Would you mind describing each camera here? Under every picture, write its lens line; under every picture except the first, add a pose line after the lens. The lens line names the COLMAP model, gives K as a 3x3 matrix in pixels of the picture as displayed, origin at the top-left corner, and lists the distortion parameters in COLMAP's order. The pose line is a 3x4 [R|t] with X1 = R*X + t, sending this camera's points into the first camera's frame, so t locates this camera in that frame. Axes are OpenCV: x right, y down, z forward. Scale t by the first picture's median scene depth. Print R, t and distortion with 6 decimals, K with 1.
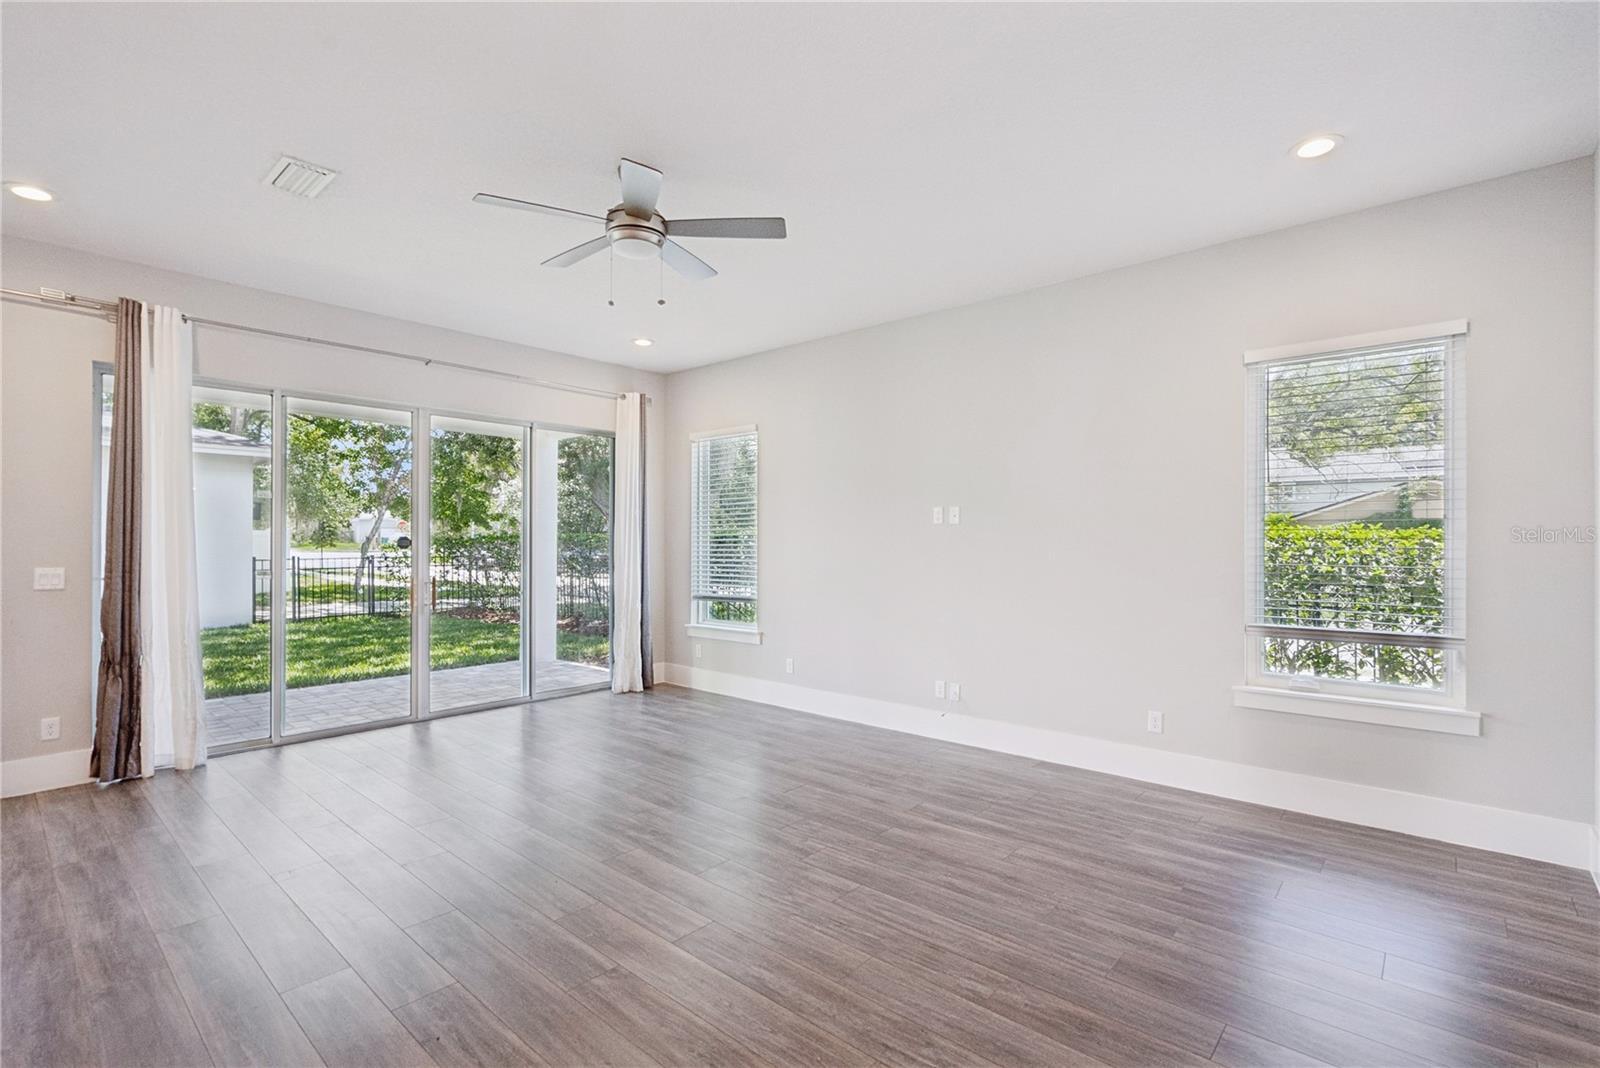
lens RADIAL K [[739.0, 0, 803.2], [0, 739.0, 538.9], [0, 0, 1]] dist [-0.002778, 0.000839]
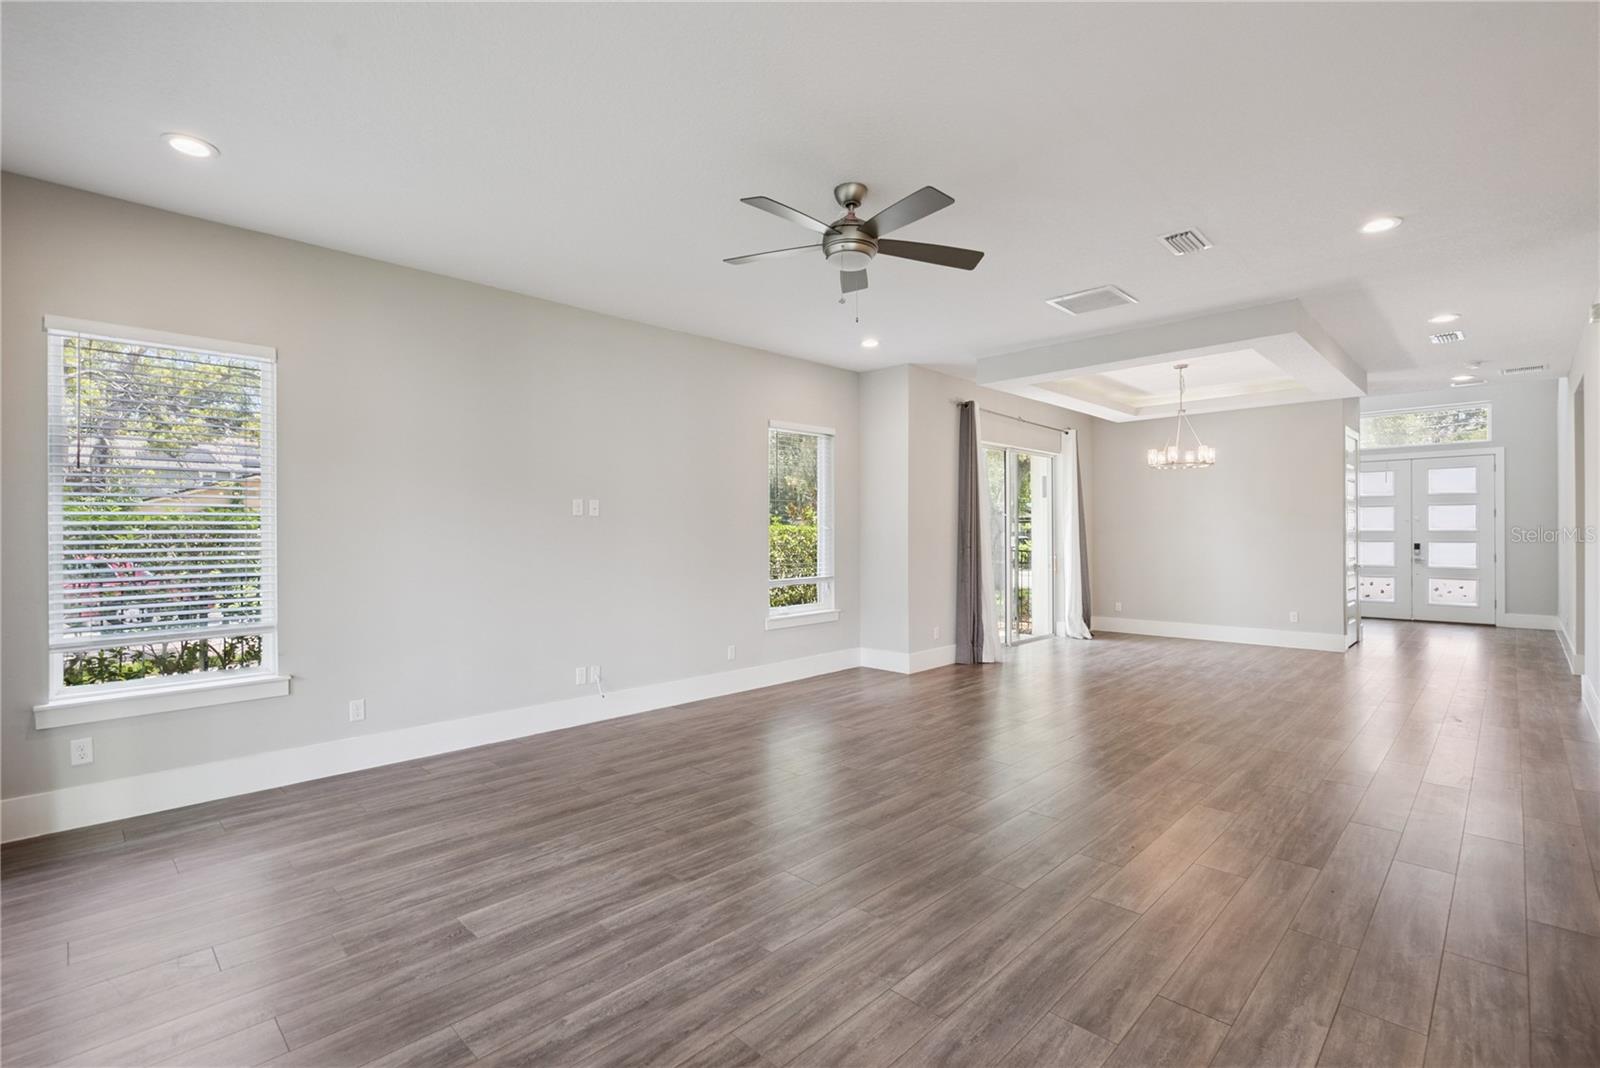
lens RADIAL K [[729.5, 0, 805.8], [0, 729.5, 533.1], [0, 0, 1]] dist [-0.002292, -0.000148]
pose [[0.051665, -0.001860, 0.998663, -0.902643], [0.000581, 0.999998, 0.001833, 0.002479], [-0.998664, 0.000485, 0.051666, 0.702193]]
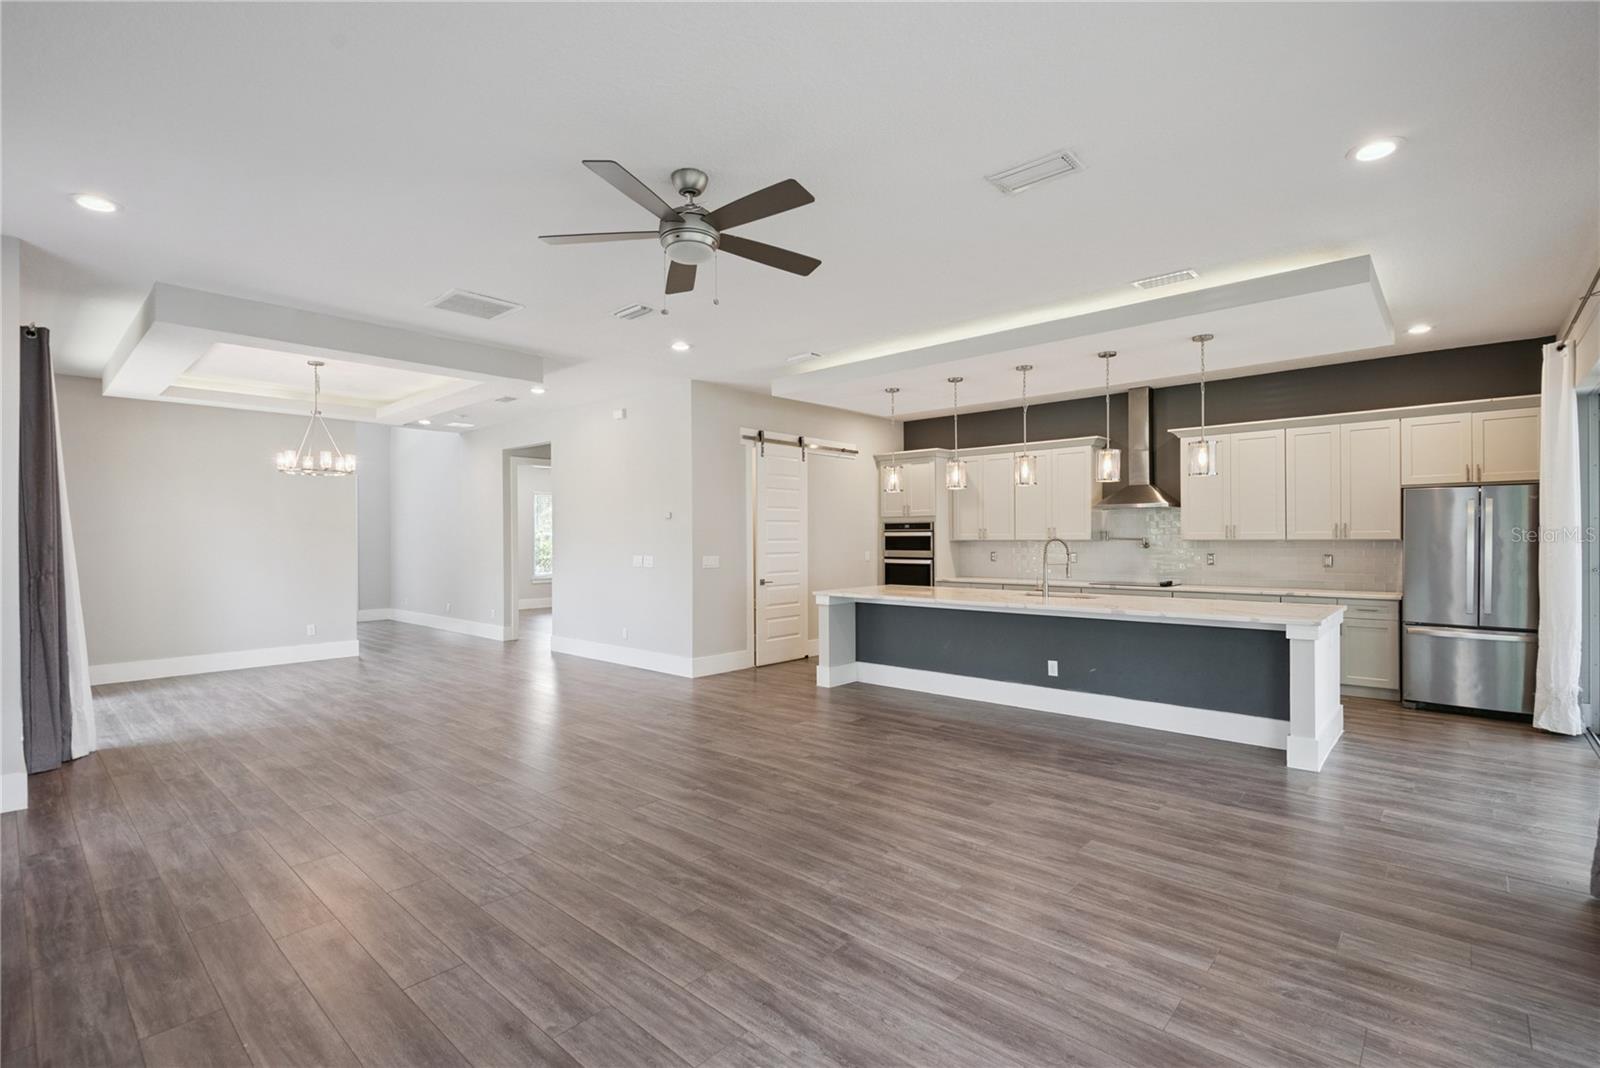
lens RADIAL K [[729.5, 0, 805.8], [0, 729.5, 533.1], [0, 0, 1]] dist [-0.002292, -0.000148]
pose [[-0.999936, 0.003854, 0.010594, -0.272225], [0.003749, 0.999944, -0.009904, -0.001765], [-0.010631, -0.009864, -0.999895, 1.380756]]
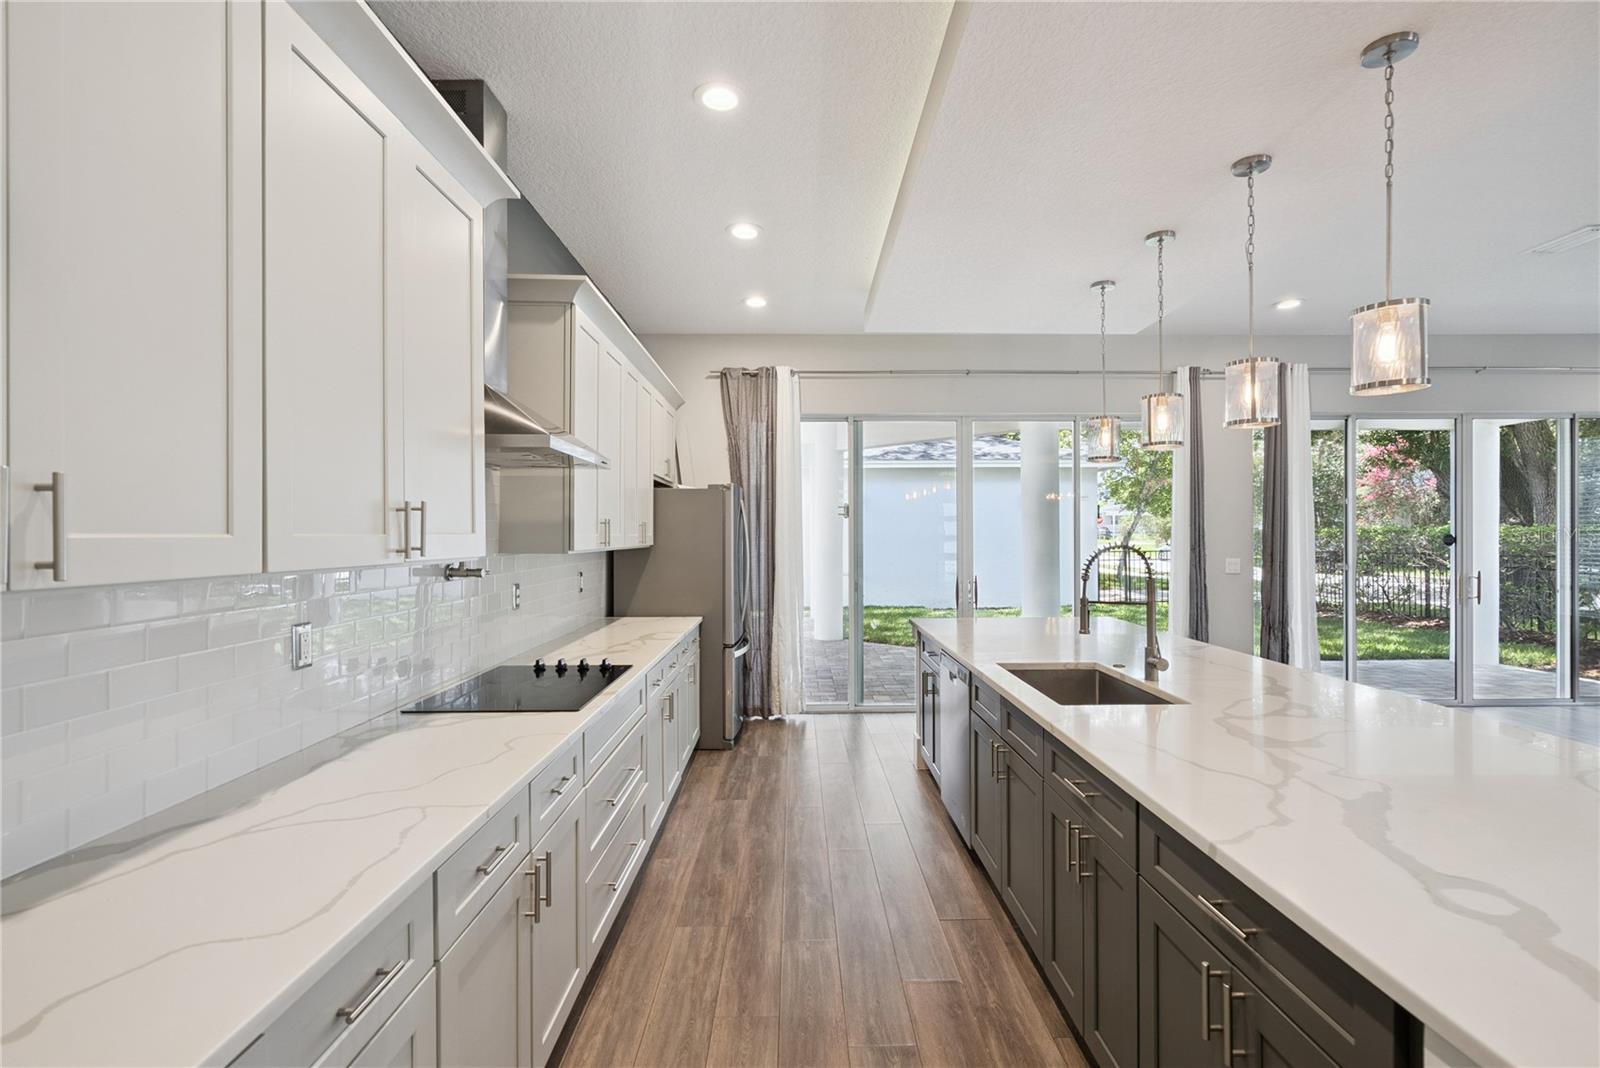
lens RADIAL K [[744.9, 0, 799.9], [0, 744.9, 541.6], [0, 0, 1]] dist [0.001123, 0.001065]
pose [[0.667675, 0.002347, -0.744450, -0.430712], [0.008061, 0.999914, 0.010383, -0.013727], [0.744410, -0.012934, 0.667598, -0.534567]]
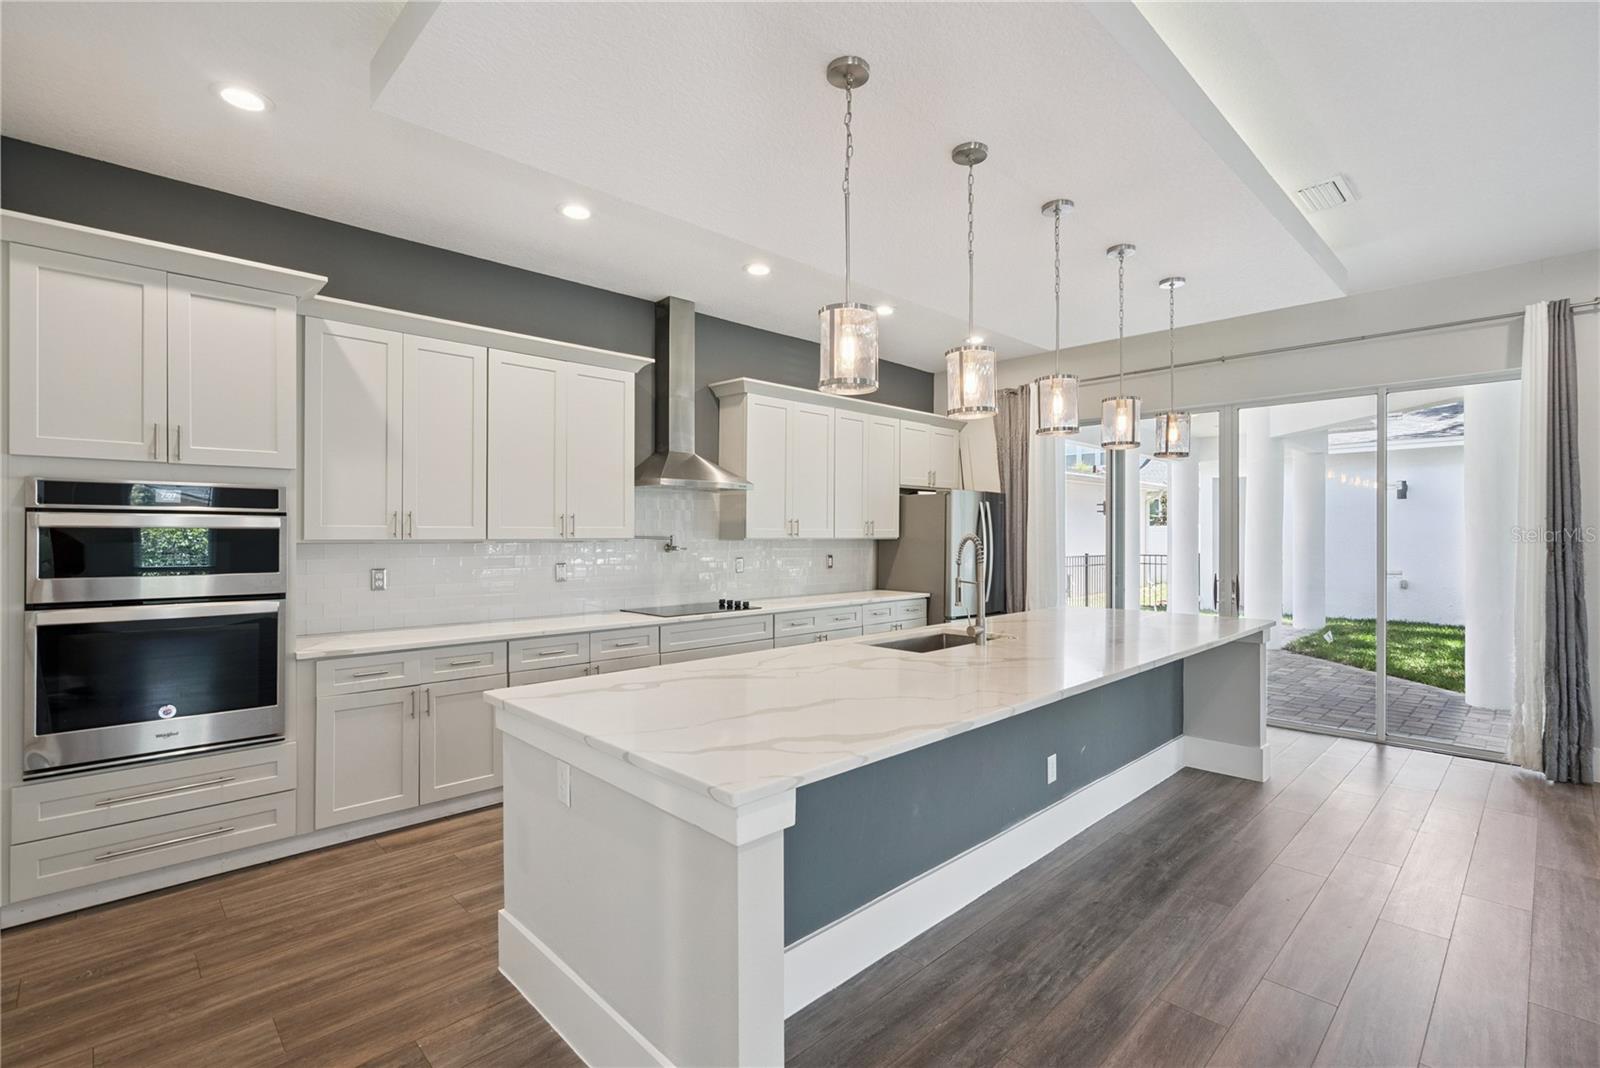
lens RADIAL K [[729.5, 0, 805.8], [0, 729.5, 533.1], [0, 0, 1]] dist [-0.002292, -0.000148]
pose [[-0.075305, -0.002699, -0.997157, 0.030174], [0.003115, 0.999991, -0.002942, -0.004994], [0.997156, -0.003328, -0.075295, -0.053068]]
